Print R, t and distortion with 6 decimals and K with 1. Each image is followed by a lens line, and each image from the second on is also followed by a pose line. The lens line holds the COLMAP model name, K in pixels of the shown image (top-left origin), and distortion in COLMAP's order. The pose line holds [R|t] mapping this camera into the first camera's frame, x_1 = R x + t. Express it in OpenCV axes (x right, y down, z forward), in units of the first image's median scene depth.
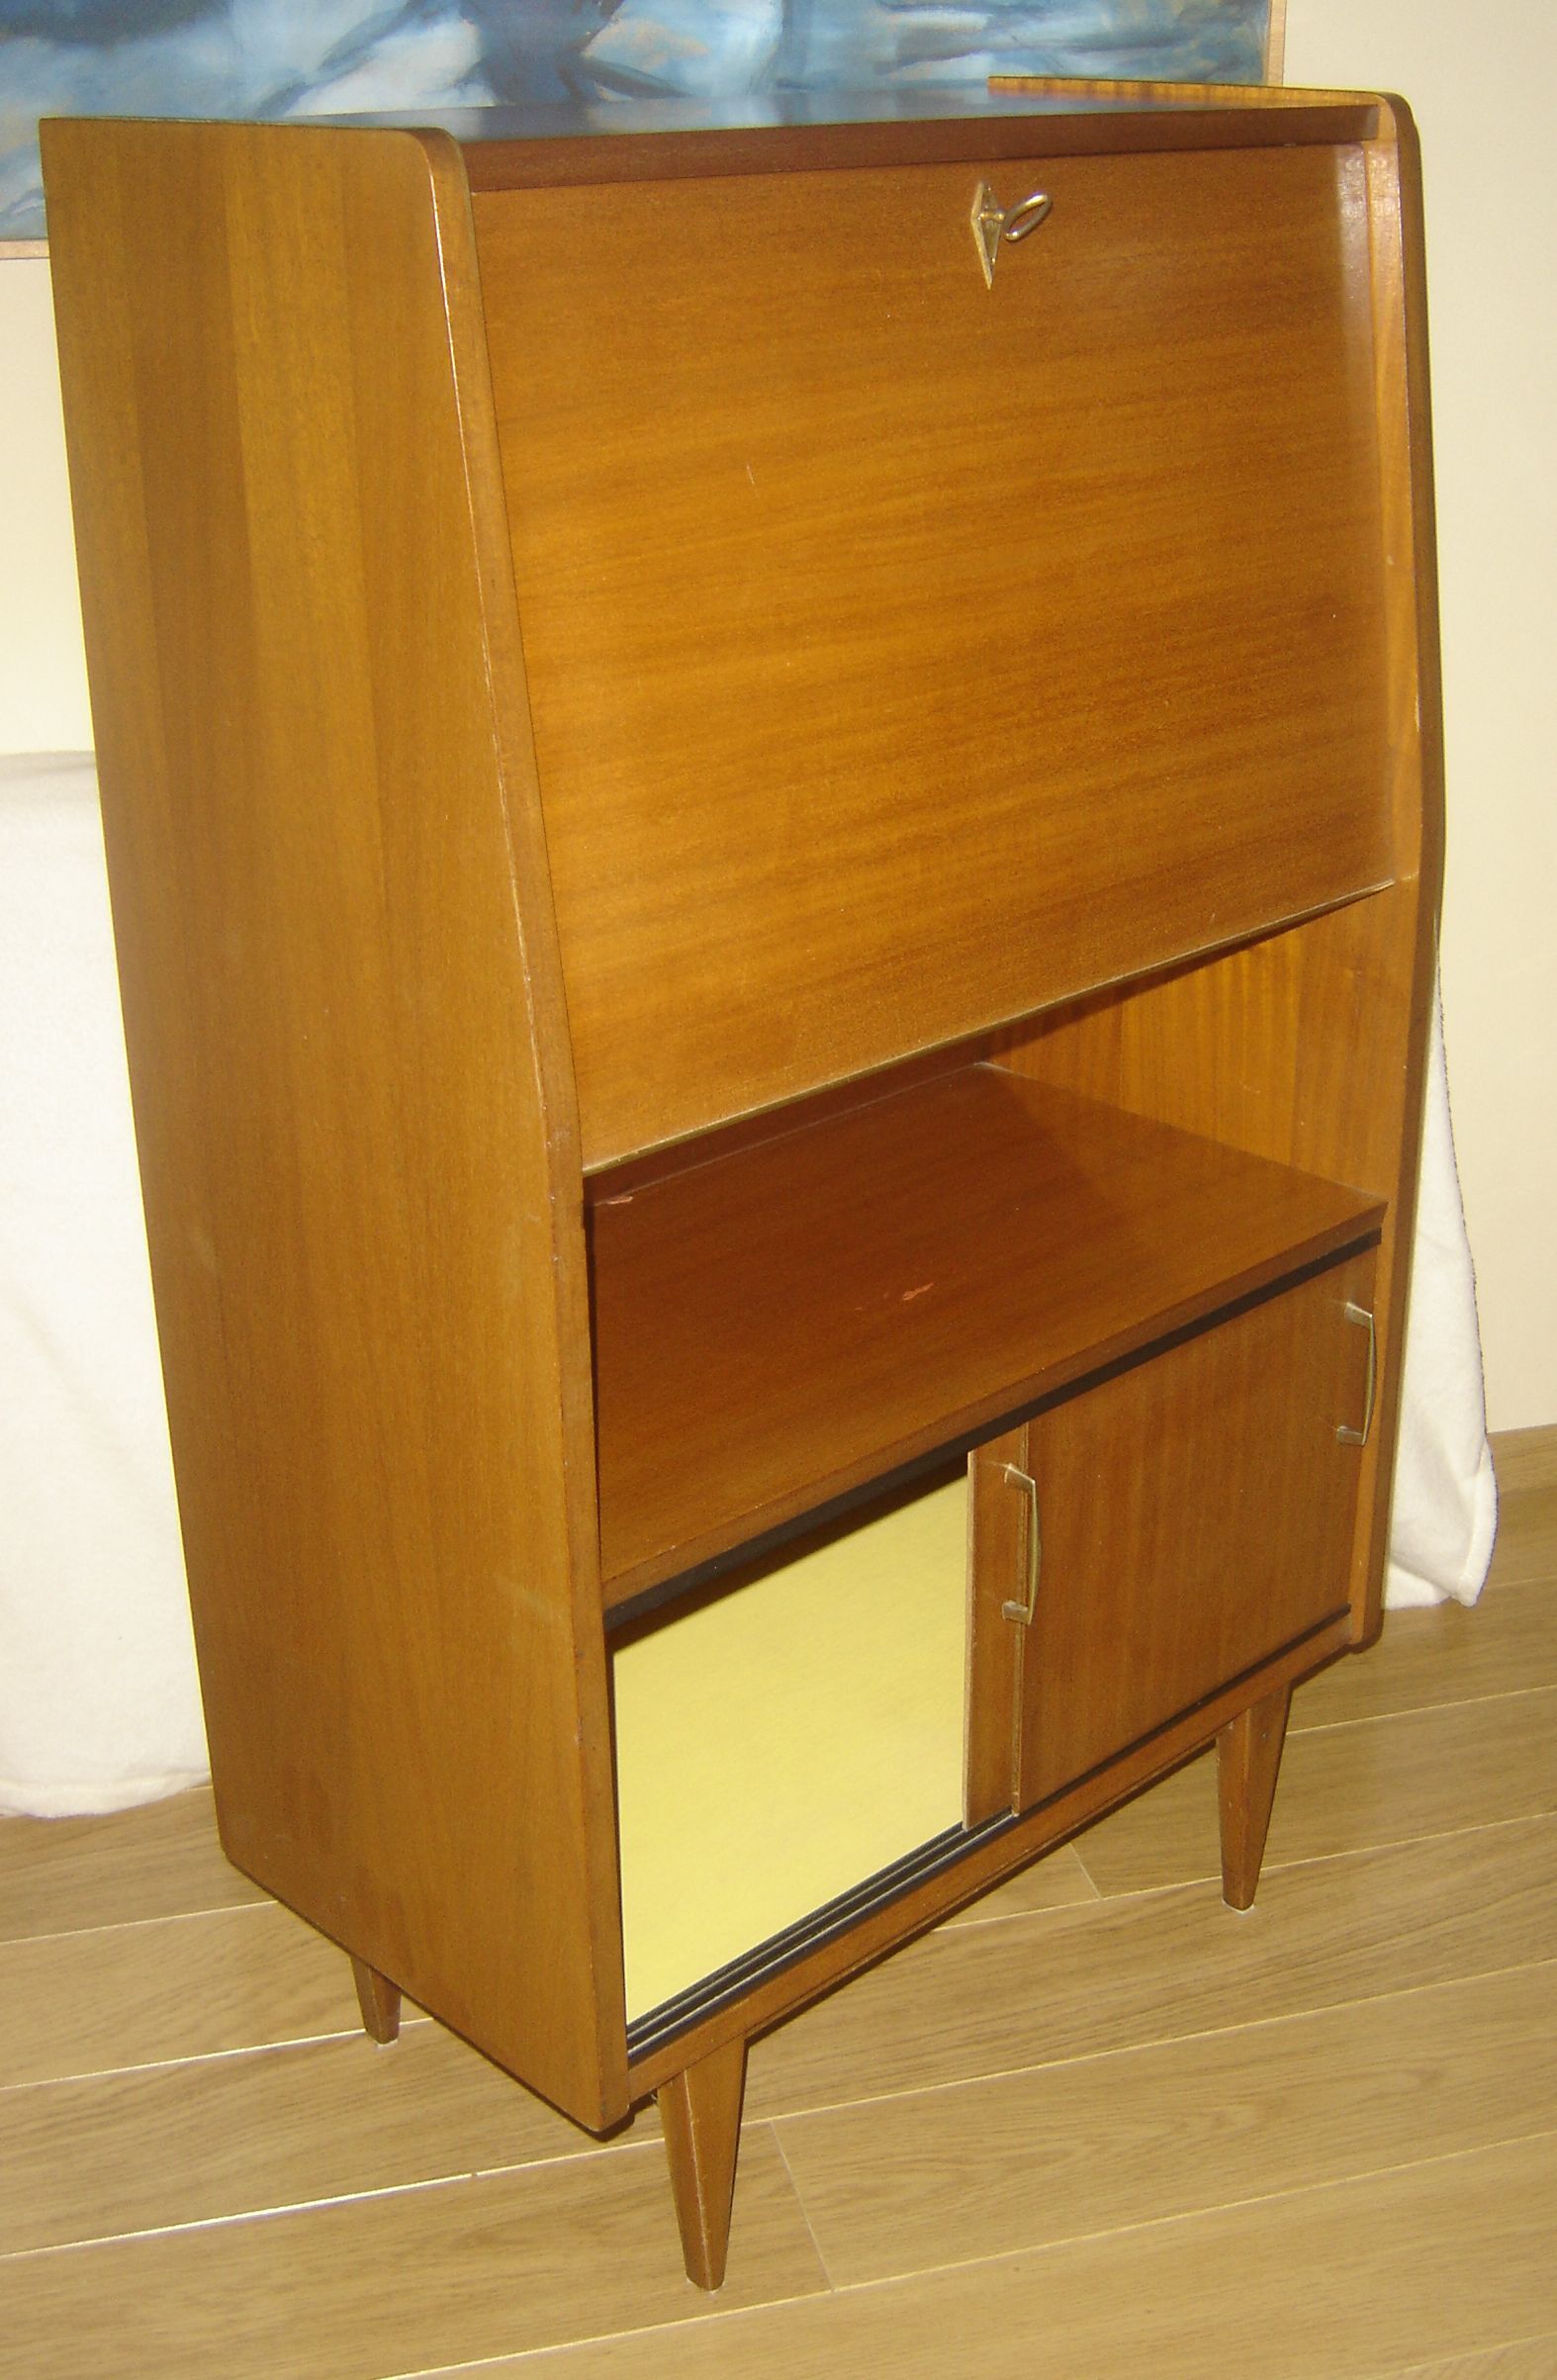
lens RADIAL K [[2994.1, 0, 914.2], [0, 2994.1, 1213.2], [0, 0, 1]] dist [-0.152911, 0.000000]
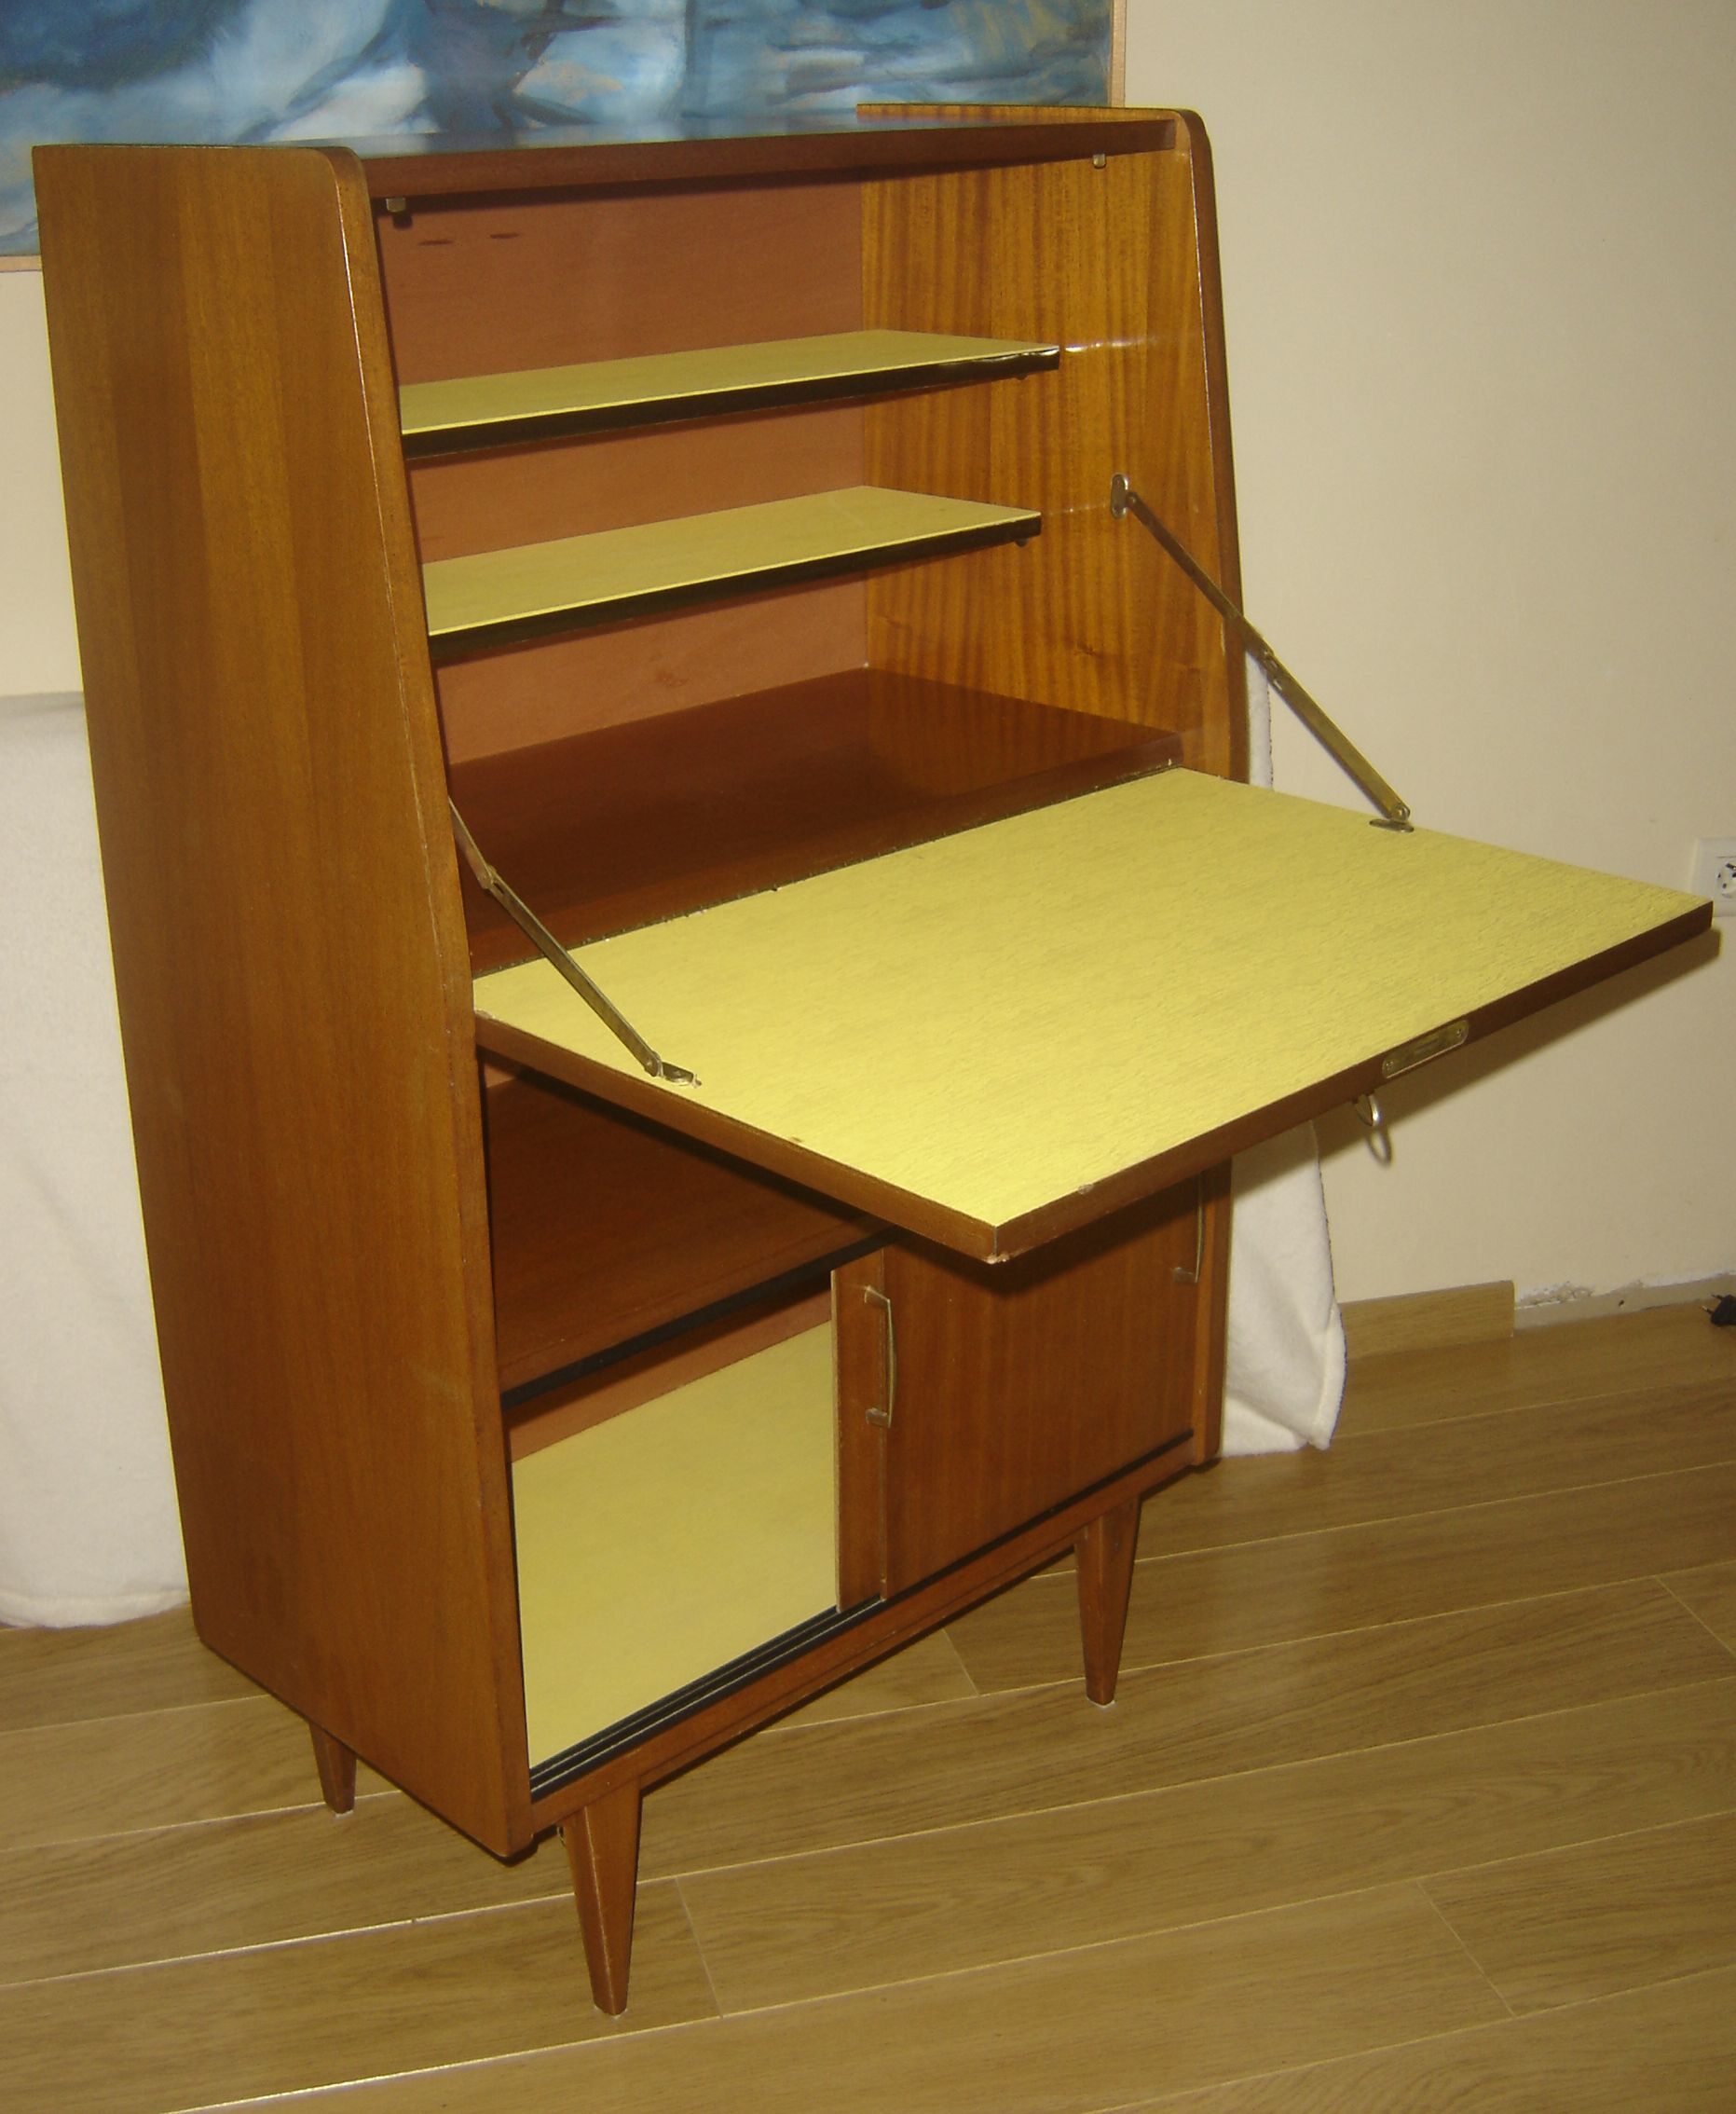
lens RADIAL K [[2836.4, 0, 858.3], [0, 2836.4, 1051.0], [0, 0, 1]] dist [-0.155114, 0.000000]
pose [[0.999594, -0.006939, -0.027644, 0.054985], [0.005572, 0.998771, -0.049239, 0.043903], [0.027952, 0.049065, 0.998404, -0.092174]]
